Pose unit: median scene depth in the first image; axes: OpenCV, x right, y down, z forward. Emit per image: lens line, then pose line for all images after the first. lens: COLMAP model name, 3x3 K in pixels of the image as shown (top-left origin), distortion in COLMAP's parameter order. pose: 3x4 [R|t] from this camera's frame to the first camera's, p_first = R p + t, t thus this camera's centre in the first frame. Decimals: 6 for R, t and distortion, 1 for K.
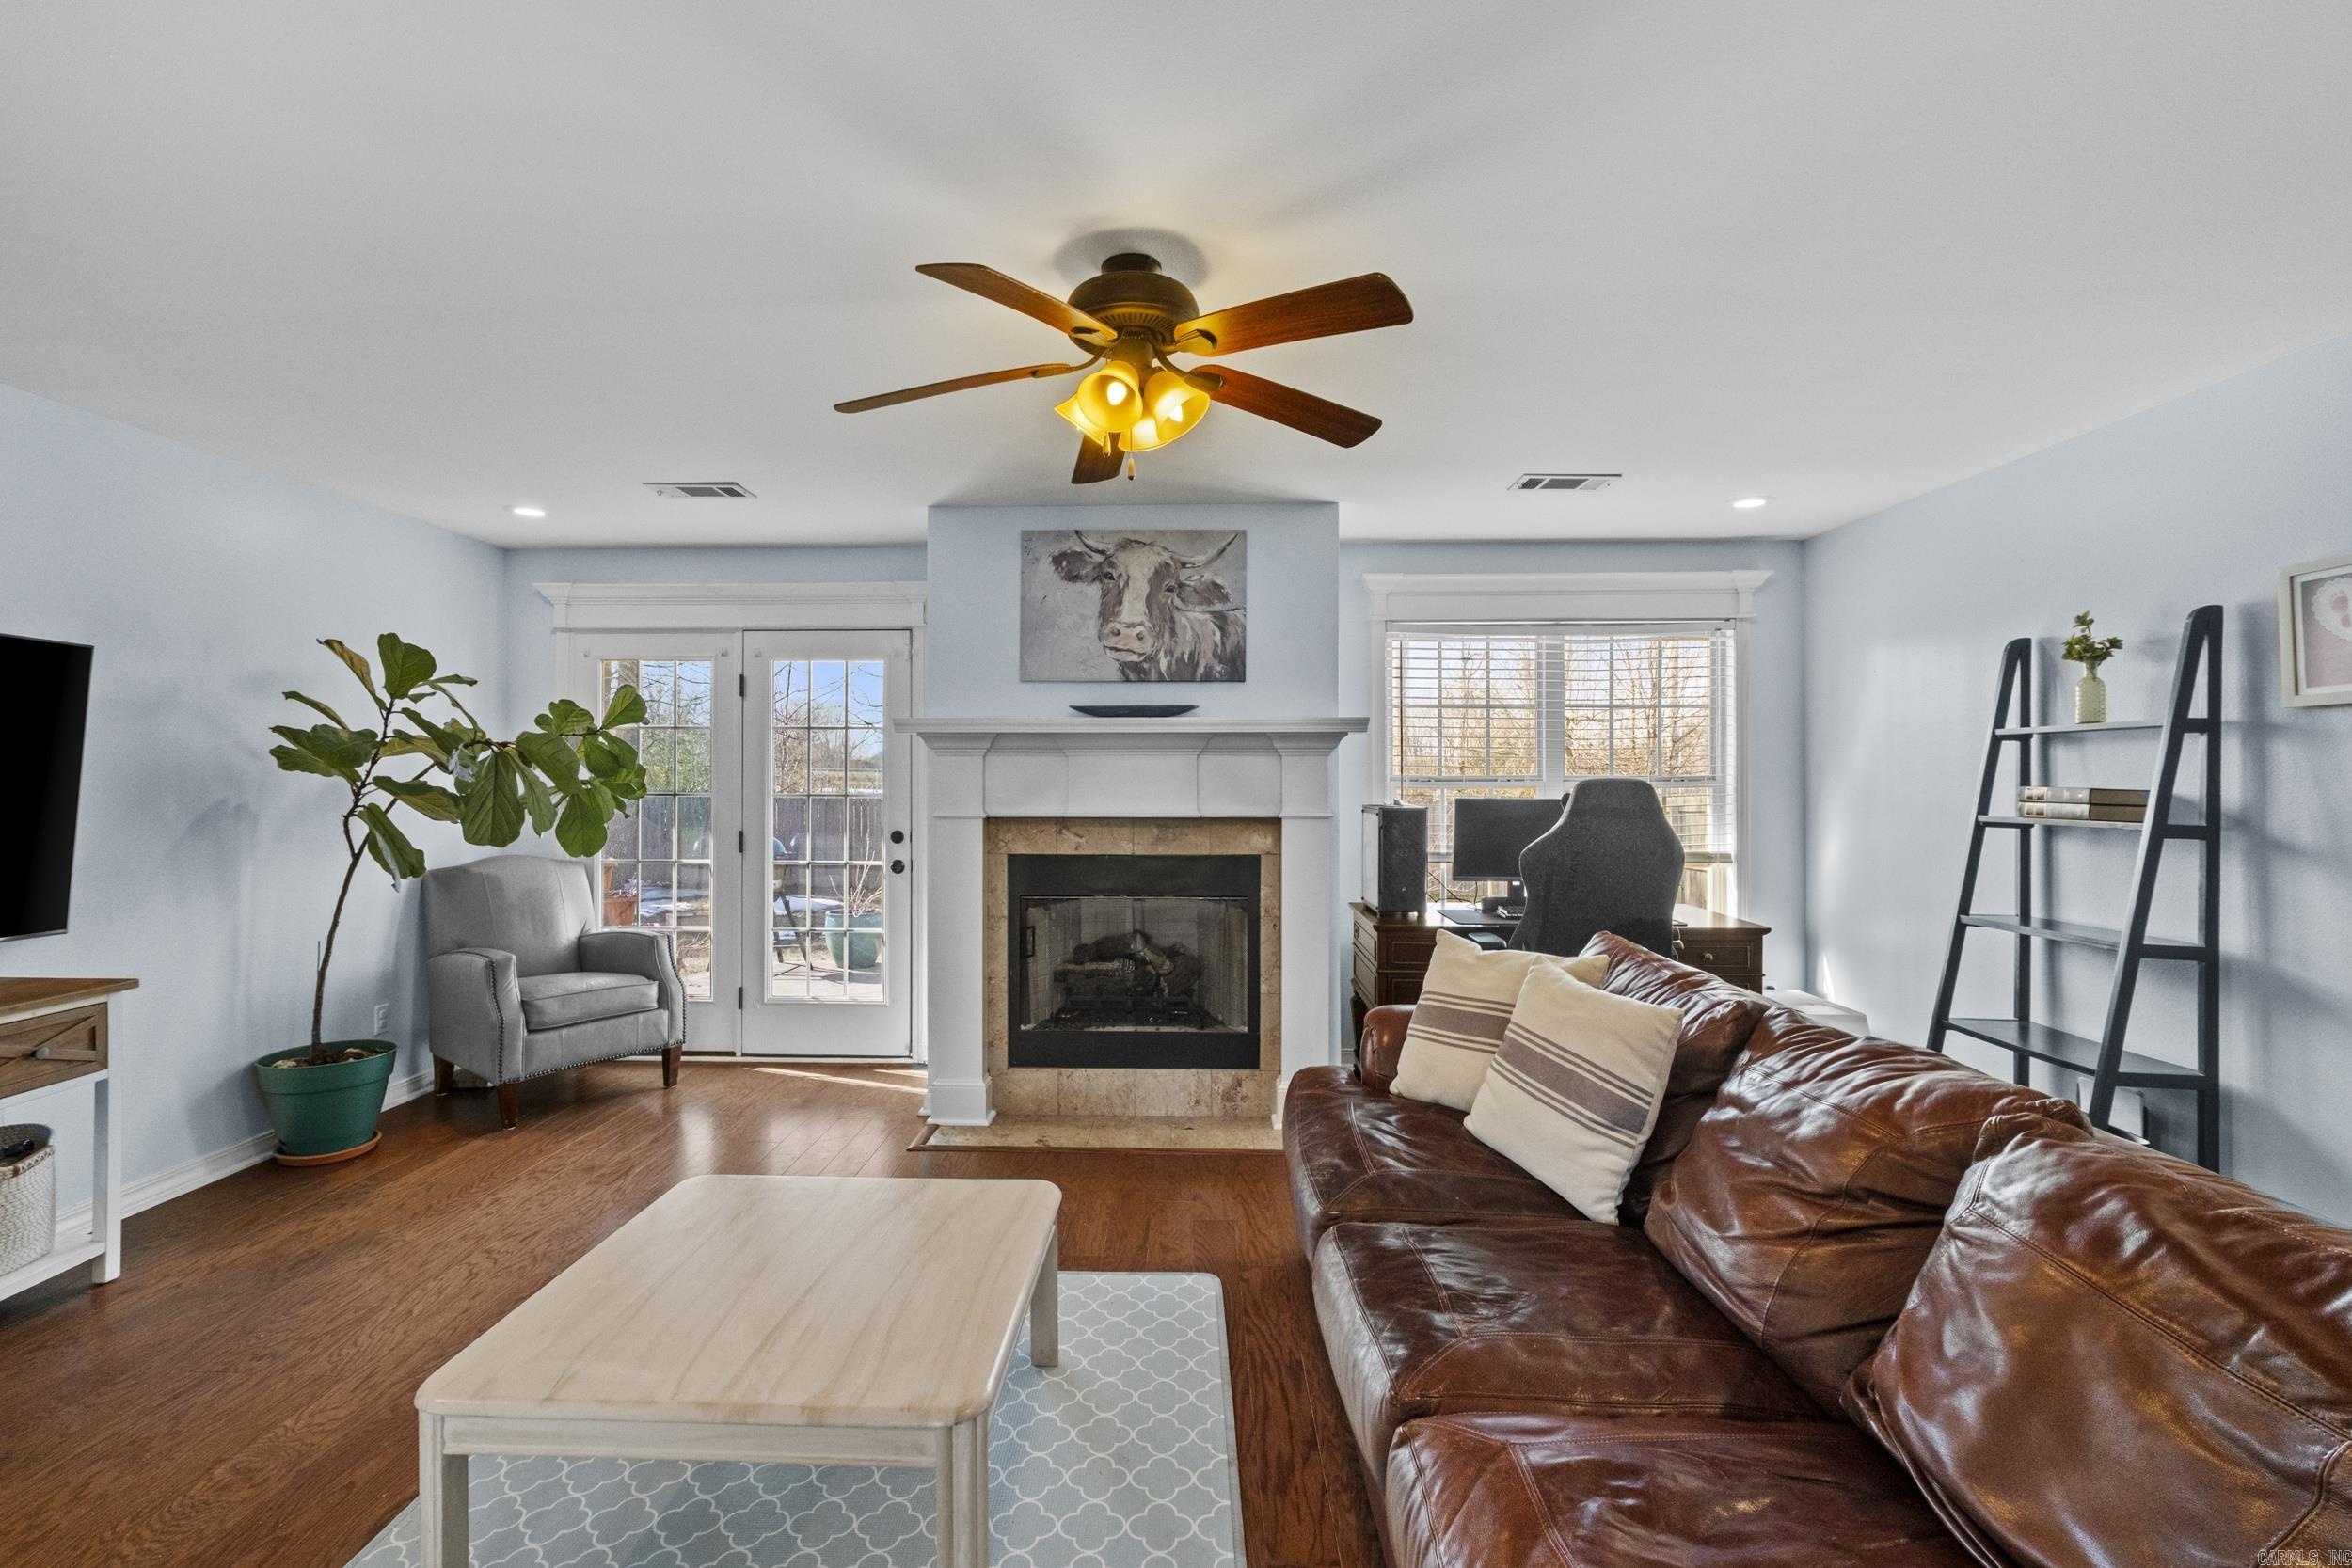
lens RADIAL K [[1041.1, 0, 1169.0], [0, 1041.1, 781.0], [0, 0, 1]] dist [-0.001238, 0.000045]
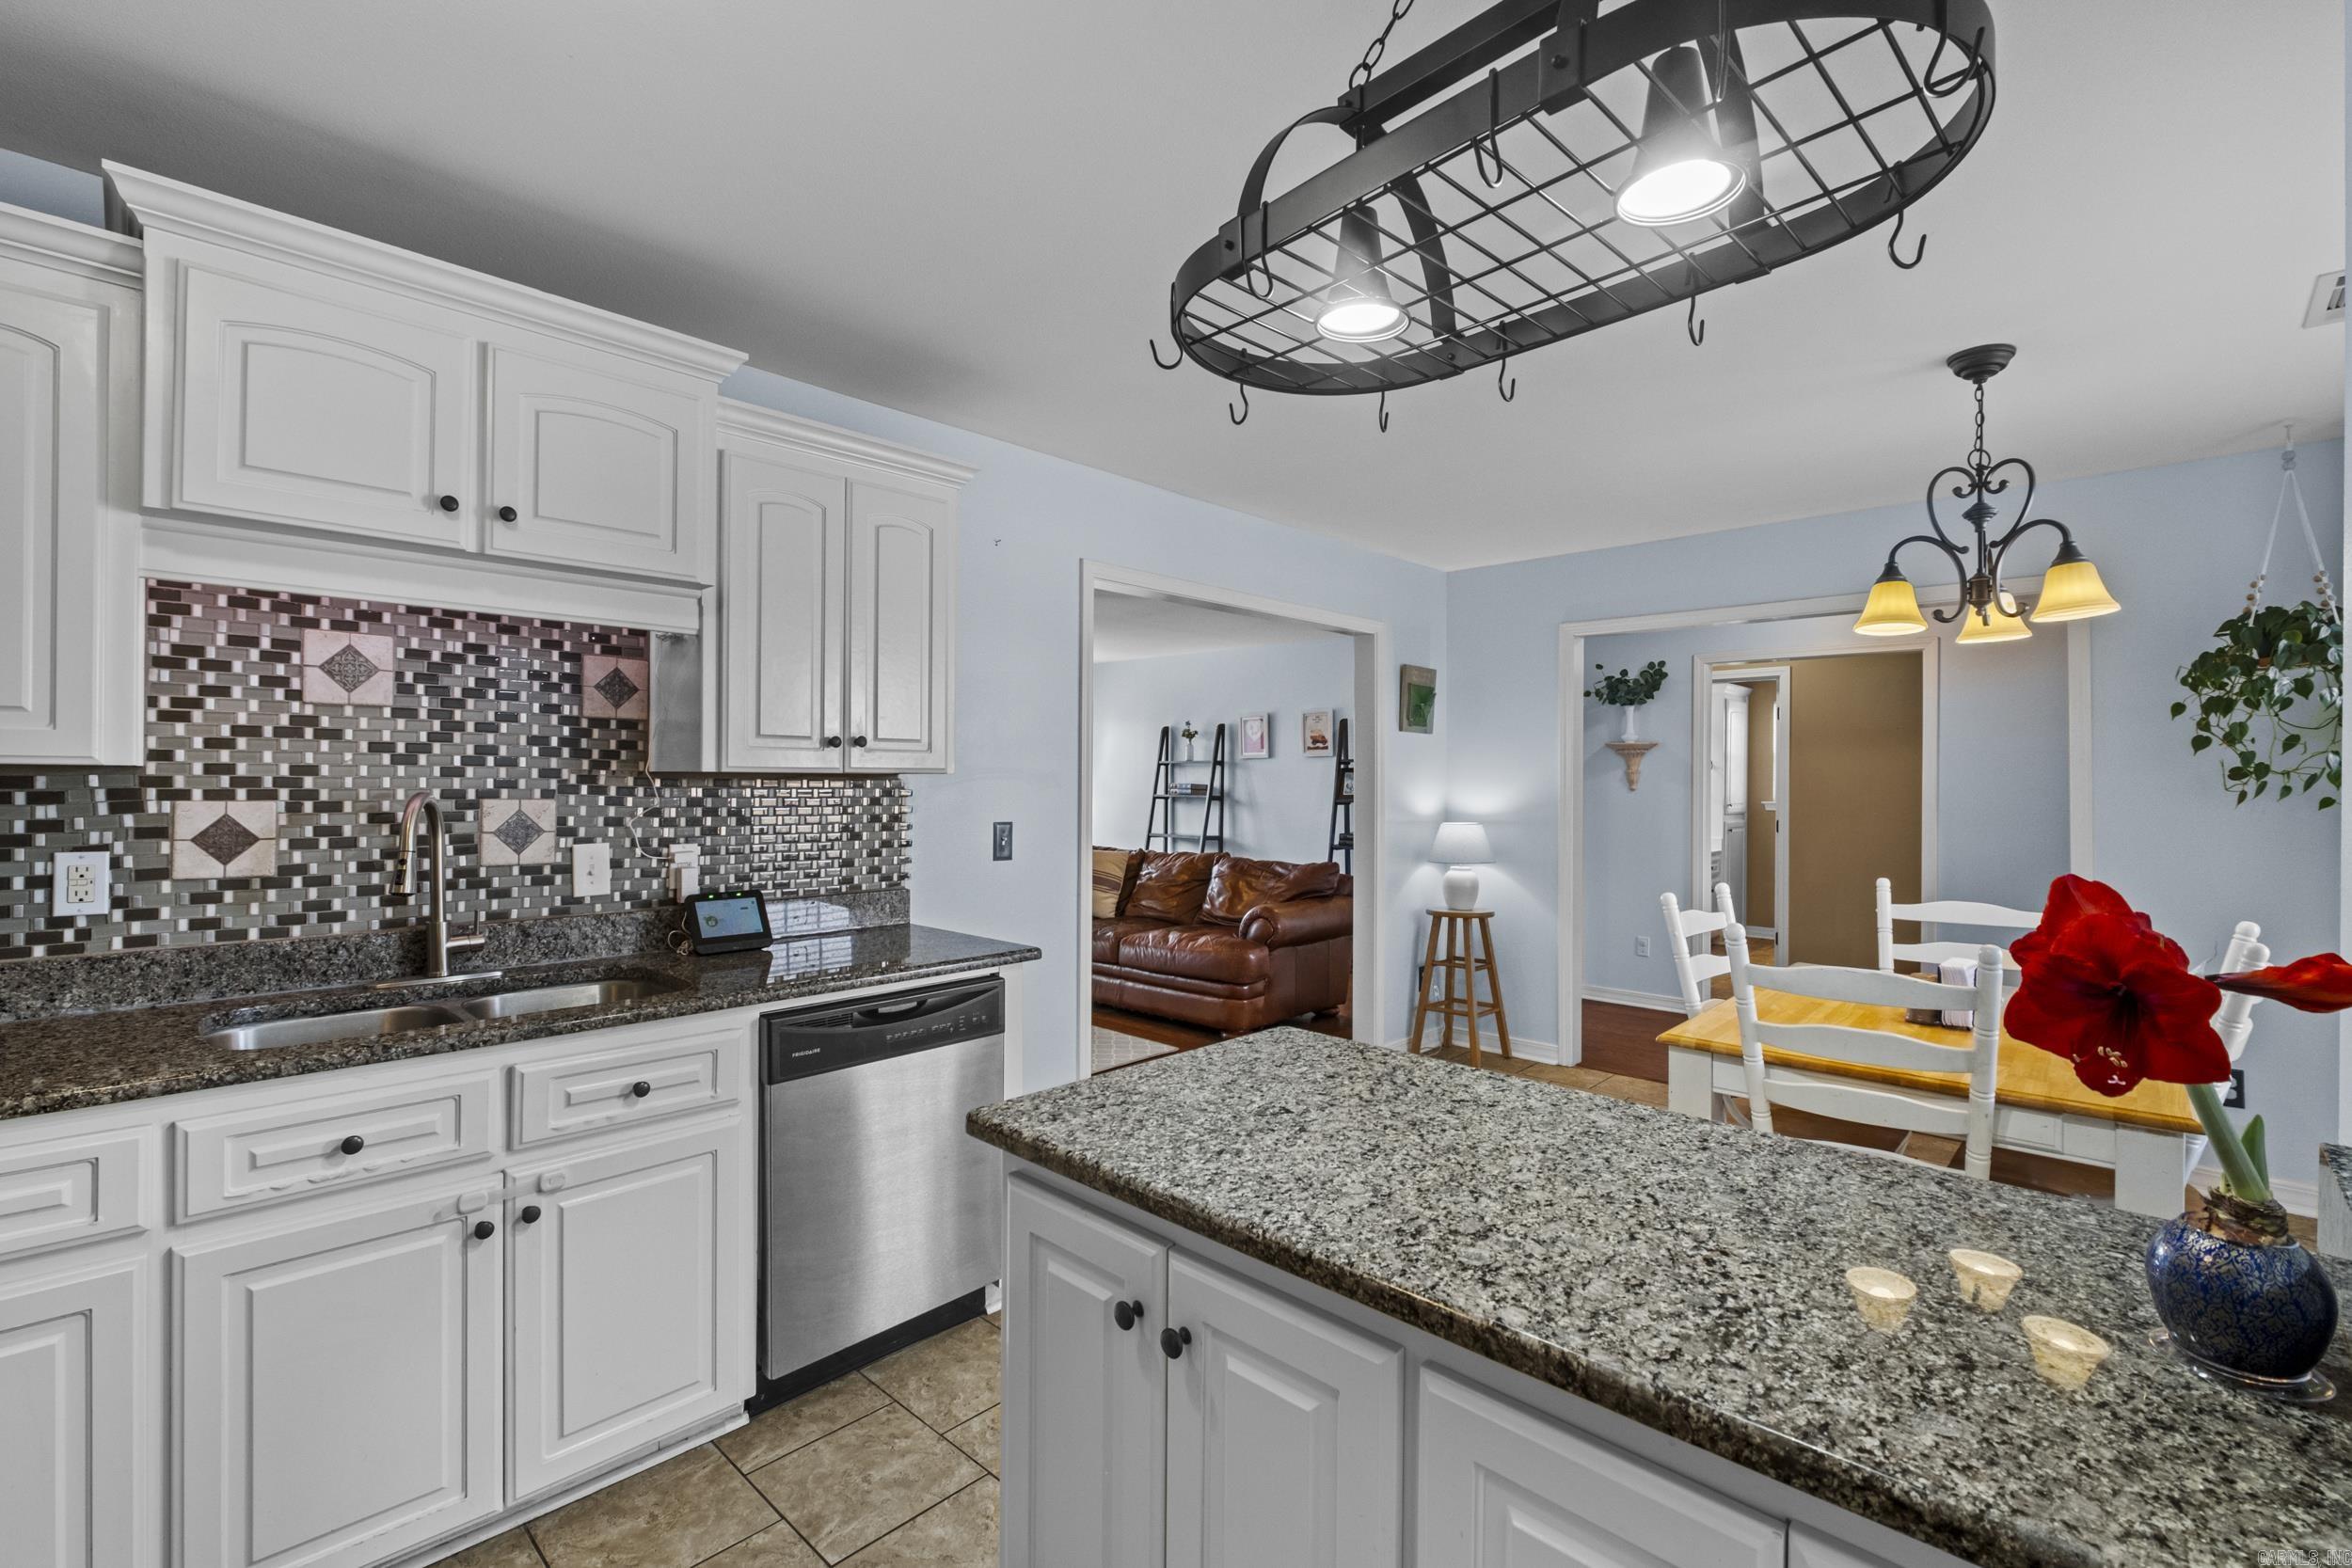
lens RADIAL K [[1041.1, 0, 1169.0], [0, 1041.1, 781.0], [0, 0, 1]] dist [-0.001238, 0.000045]
pose [[0.686414, 0.003561, 0.727202, -0.898954], [-0.004903, 0.999988, -0.000269, 0.000275], [-0.727194, -0.003381, 0.686424, -0.665093]]
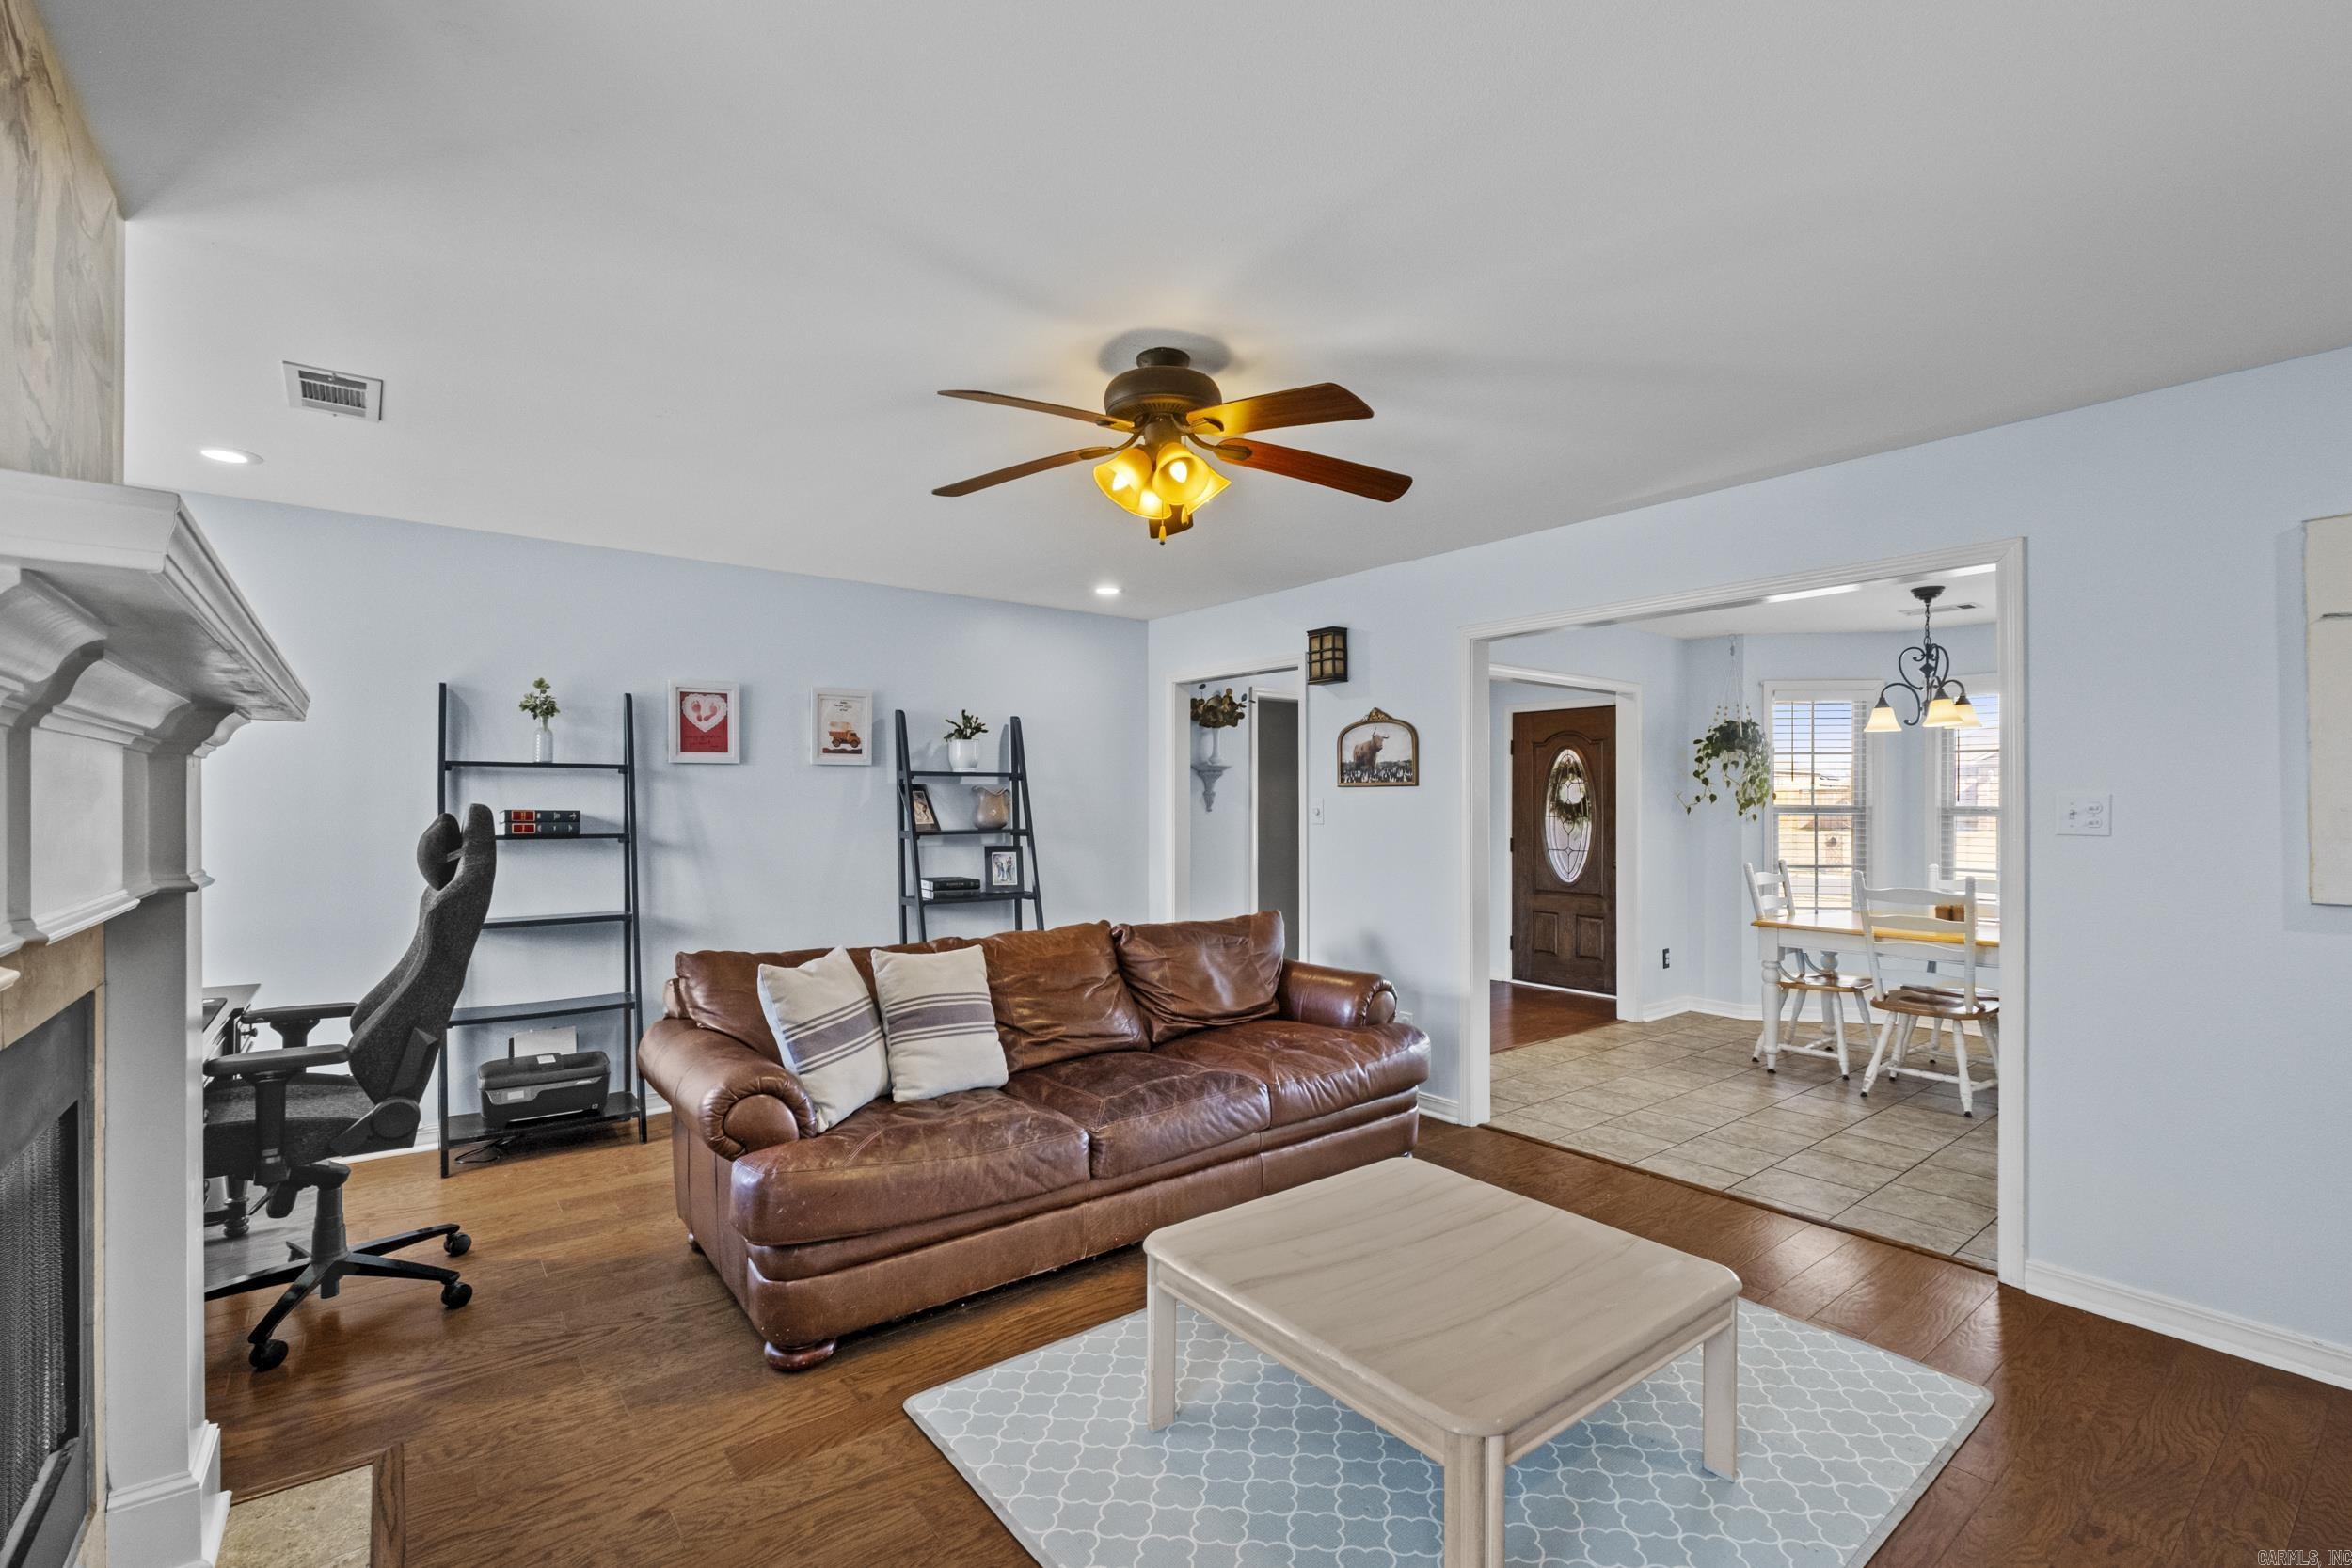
lens RADIAL K [[1041.1, 0, 1169.0], [0, 1041.1, 781.0], [0, 0, 1]] dist [-0.001238, 0.000045]
pose [[-0.623068, 0.012833, 0.782063, -0.511544], [-0.000604, 0.999857, -0.016888, -0.006643], [-0.782168, -0.010995, -0.622971, 0.928223]]
